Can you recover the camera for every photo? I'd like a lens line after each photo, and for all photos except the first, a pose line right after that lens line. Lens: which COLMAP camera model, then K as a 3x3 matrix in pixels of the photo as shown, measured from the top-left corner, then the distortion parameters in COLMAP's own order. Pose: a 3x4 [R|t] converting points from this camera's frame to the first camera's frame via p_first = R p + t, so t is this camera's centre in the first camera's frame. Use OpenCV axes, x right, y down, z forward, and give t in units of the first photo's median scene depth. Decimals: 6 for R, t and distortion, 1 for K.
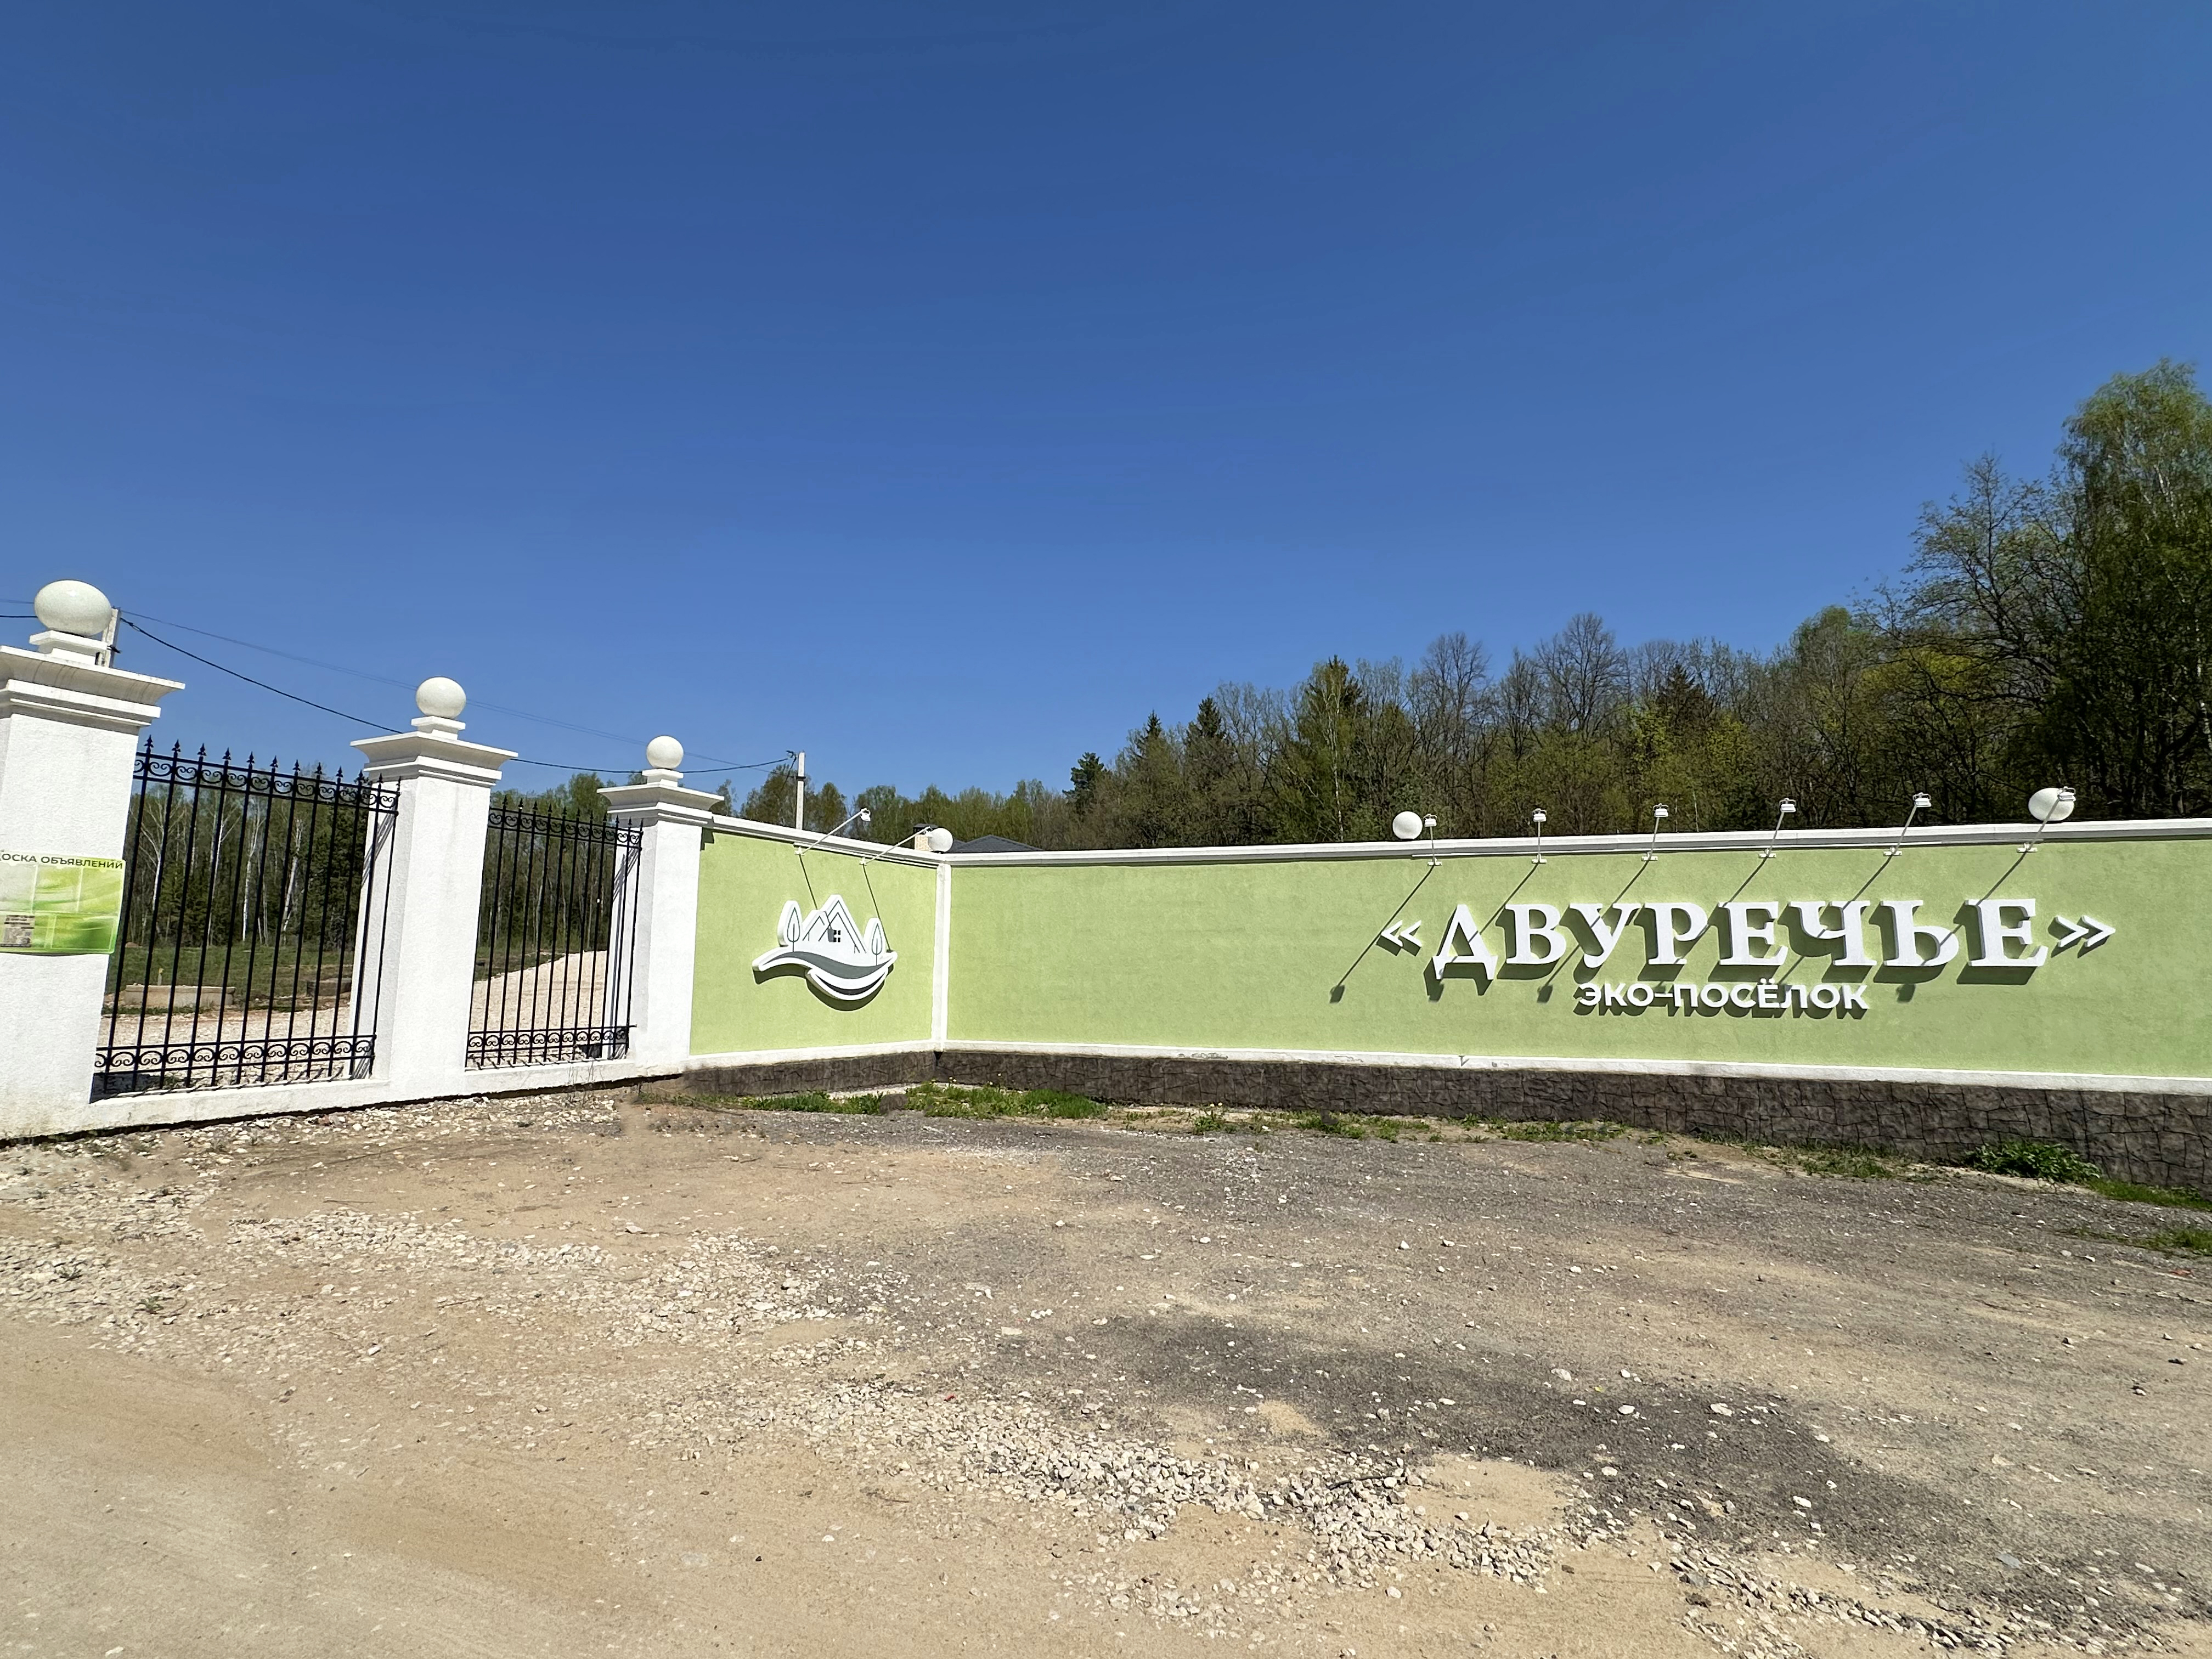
lens RADIAL K [[1075.6, 0, 1105.9], [0, 1075.6, 837.9], [0, 0, 1]] dist [-0.001632, 0.000212]
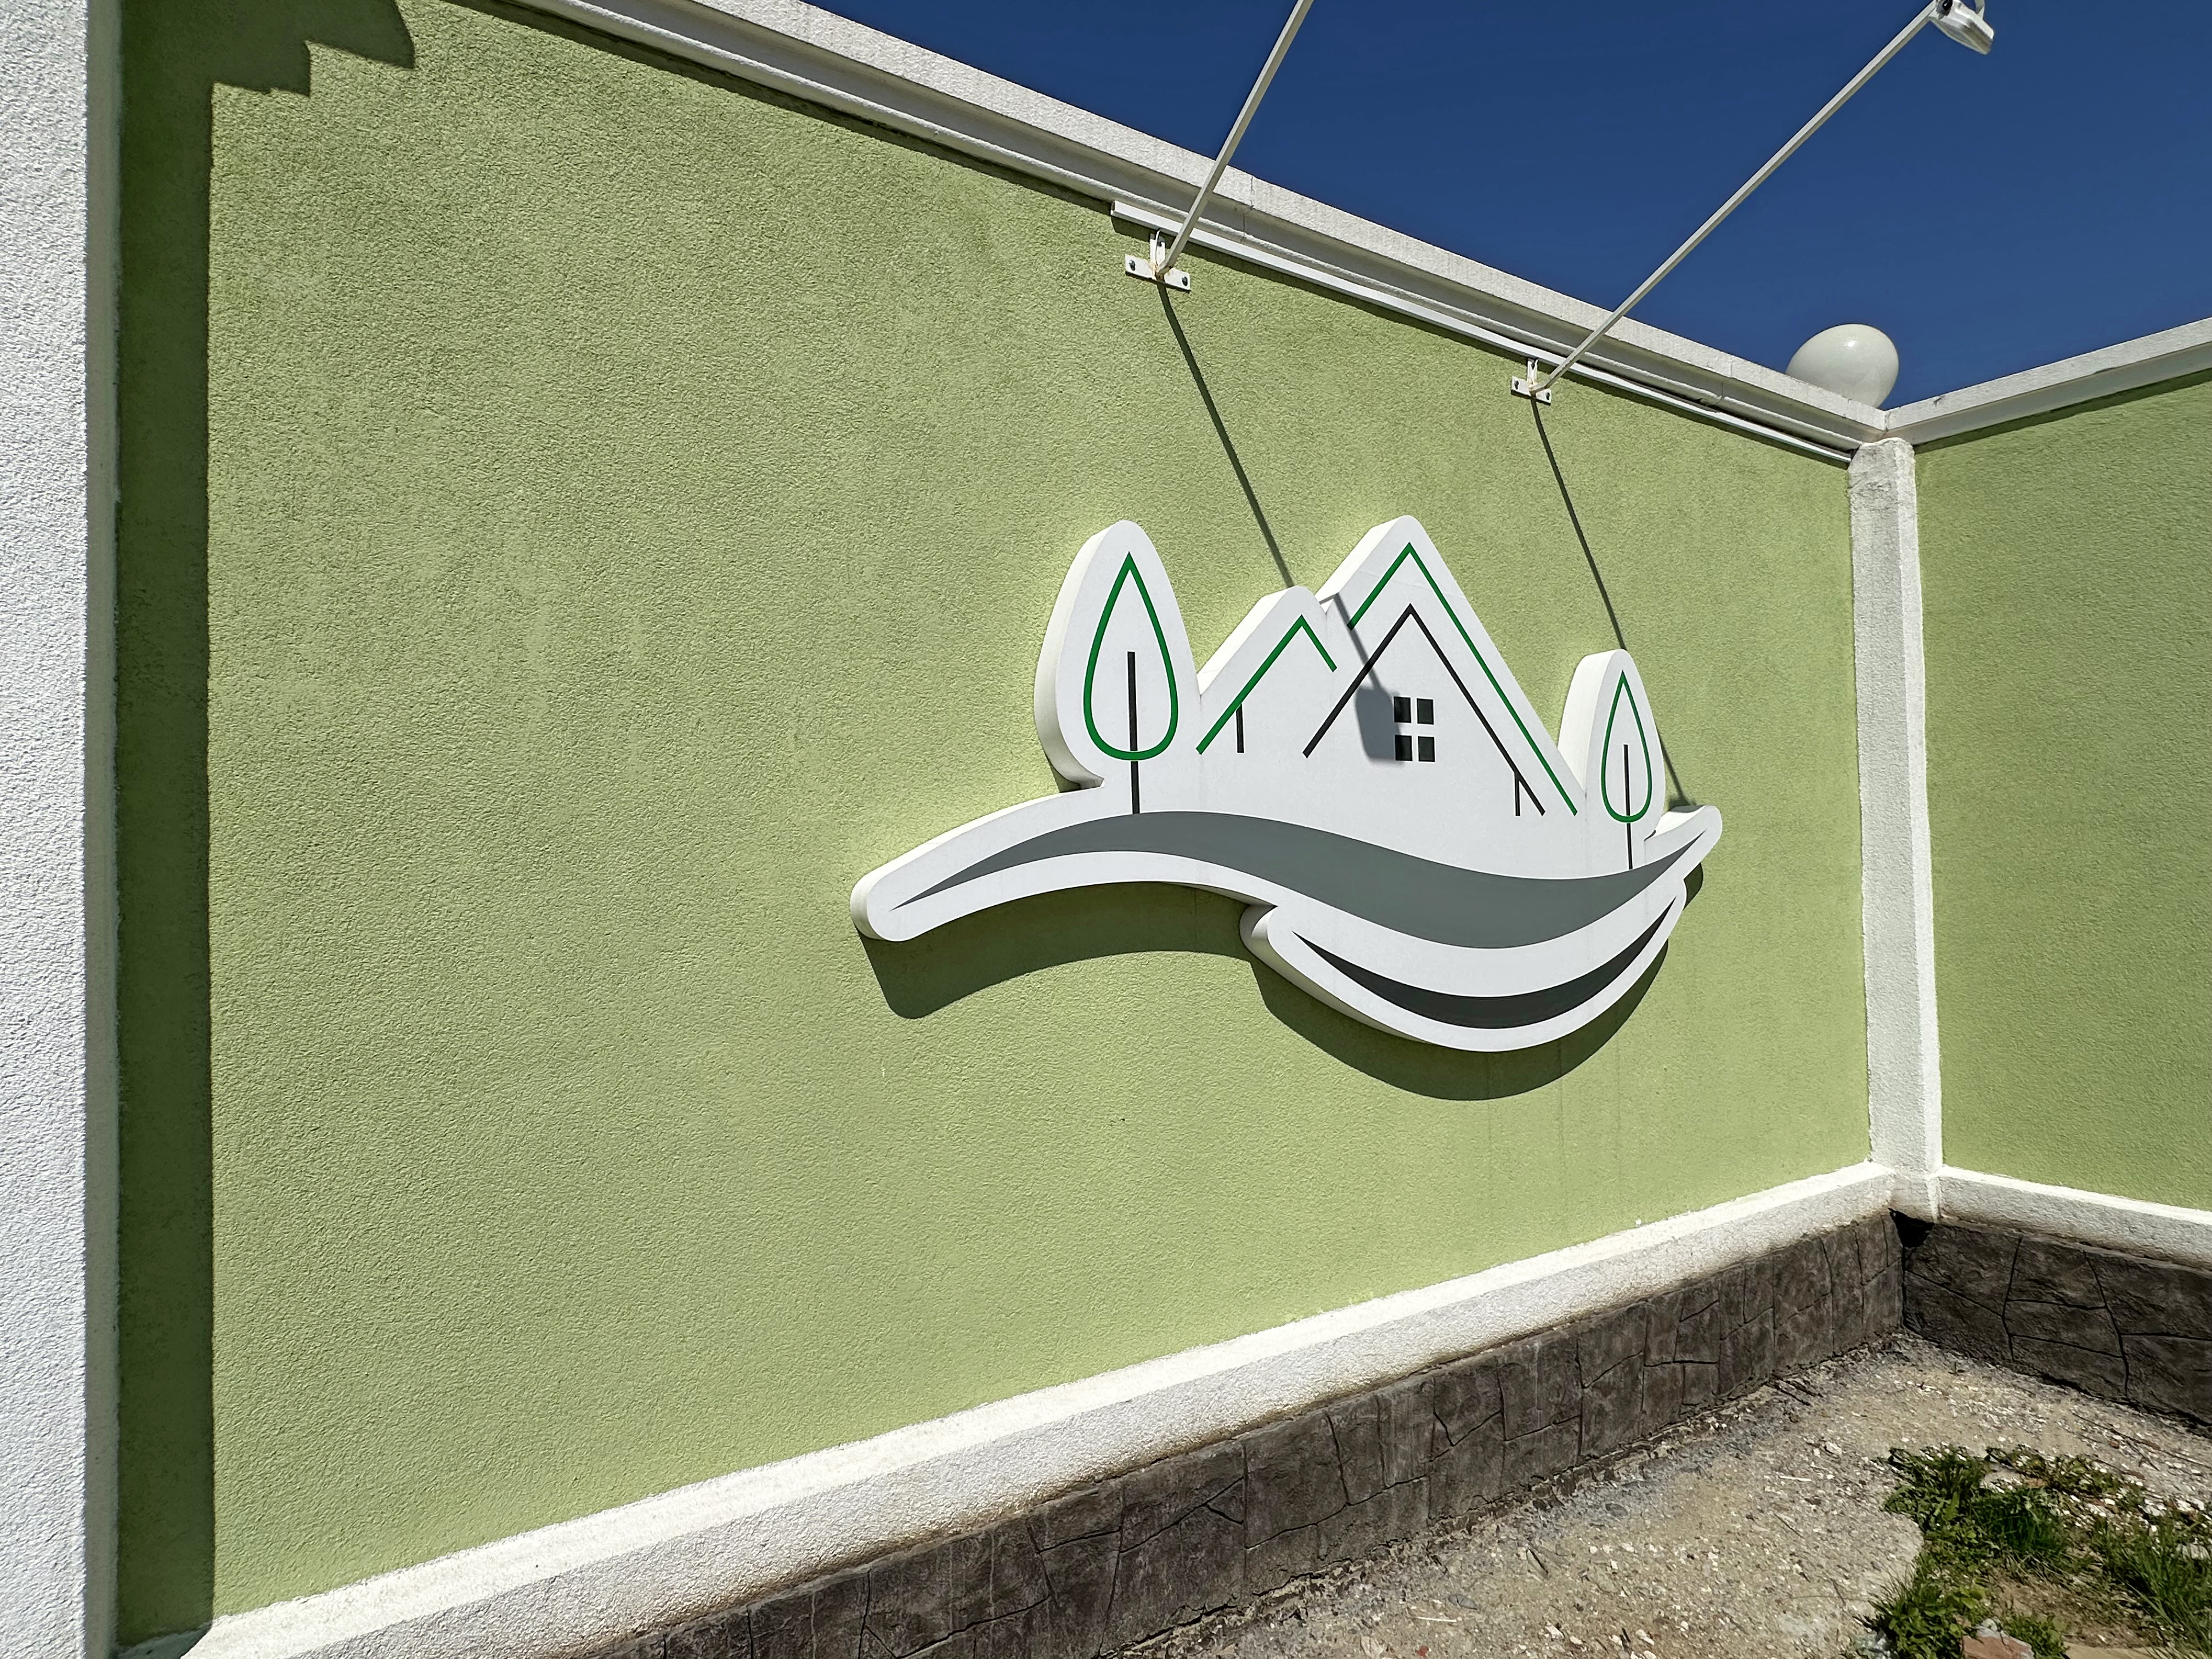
lens RADIAL K [[1119.5, 0, 1104.5], [0, 1119.5, 835.8], [0, 0, 1]] dist [0.000518, 0.000294]
pose [[0.830359, -0.041106, -0.555711, -0.205512], [0.096226, 0.992871, 0.070342, 0.100436], [0.548858, -0.111883, 0.828394, 0.887955]]
